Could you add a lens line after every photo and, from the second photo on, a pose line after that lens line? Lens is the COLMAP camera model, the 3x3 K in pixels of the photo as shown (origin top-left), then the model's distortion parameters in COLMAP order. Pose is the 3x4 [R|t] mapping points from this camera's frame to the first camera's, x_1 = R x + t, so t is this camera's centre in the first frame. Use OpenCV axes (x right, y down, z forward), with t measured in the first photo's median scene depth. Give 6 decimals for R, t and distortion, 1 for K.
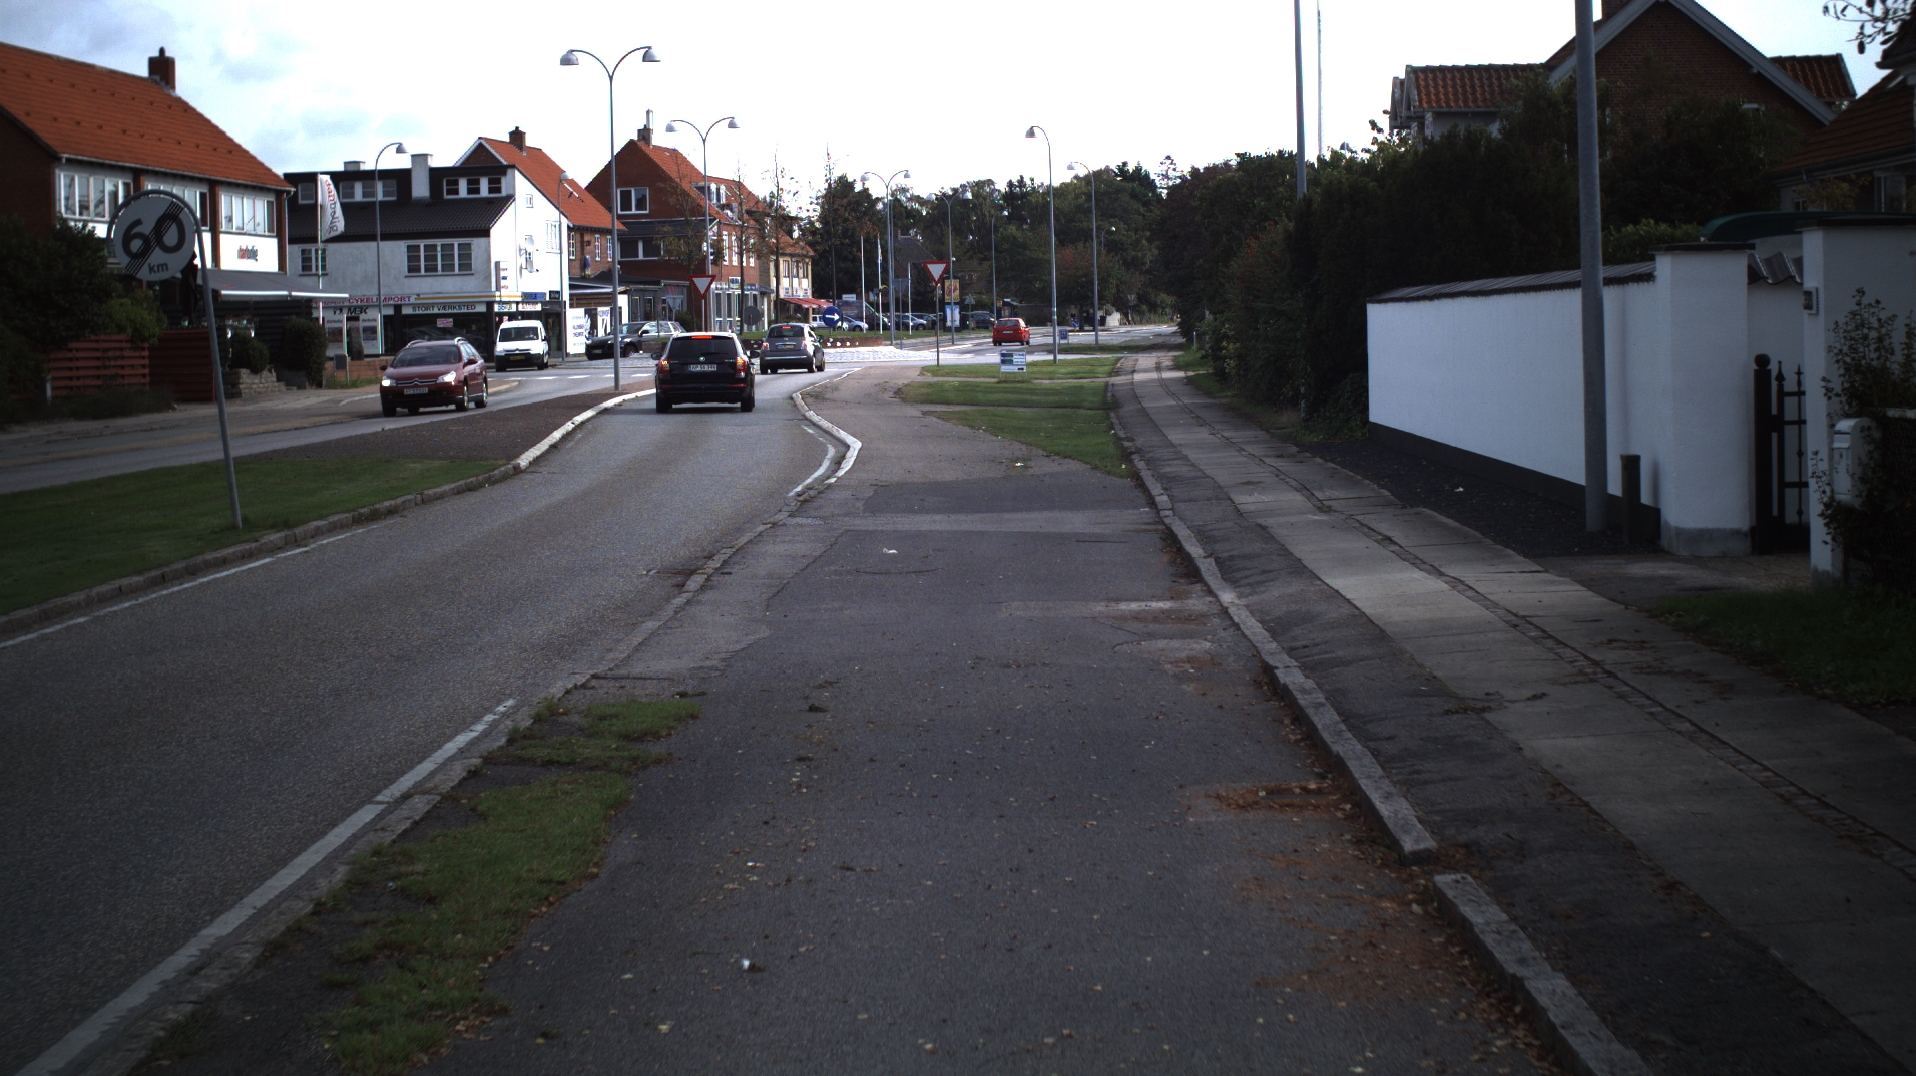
lens RADIAL K [[2758.1, 0, 954.3], [0, 2758.1, 366.5], [0, 0, 1]] dist [-0.433119, 0.001532]
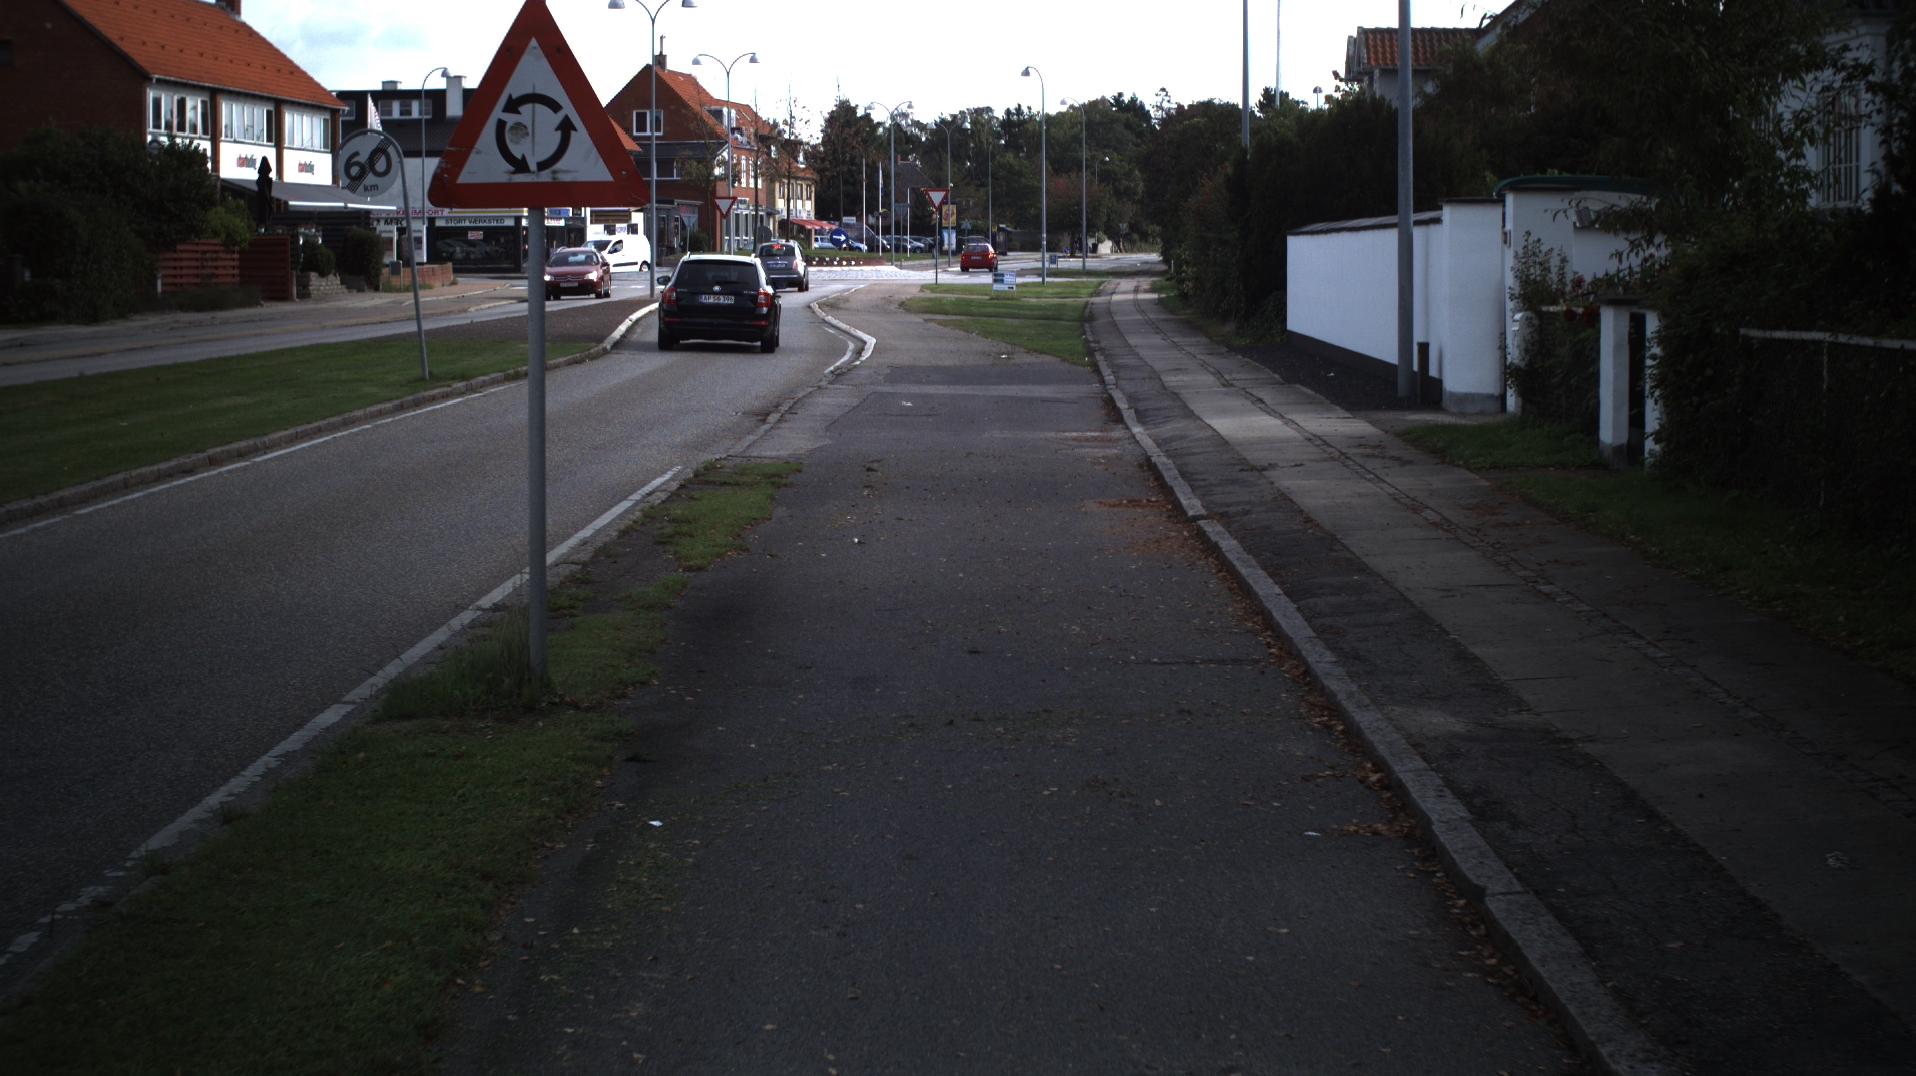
lens RADIAL K [[3411.9, 0, 958.0], [0, 3411.9, 538.0], [0, 0, 1]] dist [-0.207670, -0.112609]
pose [[0.999720, 0.022872, 0.006099, -0.003666], [-0.023233, 0.997434, 0.067715, 0.009712], [-0.004534, -0.067838, 0.997686, -0.411920]]
